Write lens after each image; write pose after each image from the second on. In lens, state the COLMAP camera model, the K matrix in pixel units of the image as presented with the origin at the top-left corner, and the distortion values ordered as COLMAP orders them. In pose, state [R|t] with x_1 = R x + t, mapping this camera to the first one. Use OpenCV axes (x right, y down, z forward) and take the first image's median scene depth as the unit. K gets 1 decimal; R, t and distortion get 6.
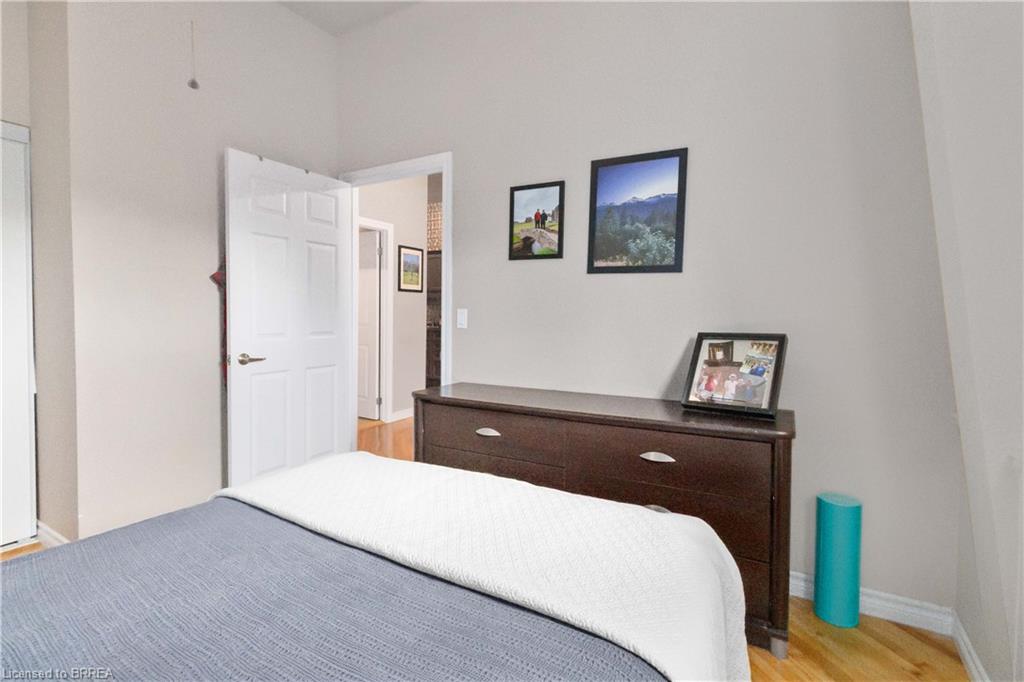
lens RADIAL K [[475.3, 0, 512.2], [0, 475.3, 332.8], [0, 0, 1]] dist [0.001858, 0.000575]
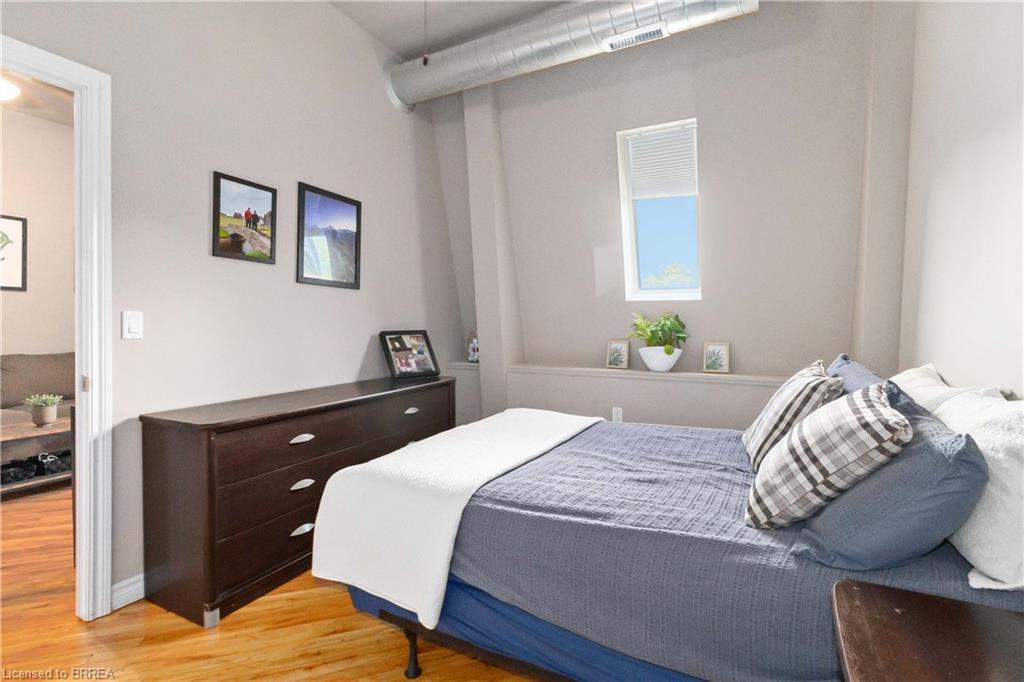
lens RADIAL K [[475.3, 0, 512.2], [0, 475.3, 332.8], [0, 0, 1]] dist [0.001858, 0.000575]
pose [[-0.031397, -0.031928, 0.998997, -0.931005], [0.028673, 0.999050, 0.032830, -0.028094], [-0.999096, 0.029675, -0.030452, 0.520349]]
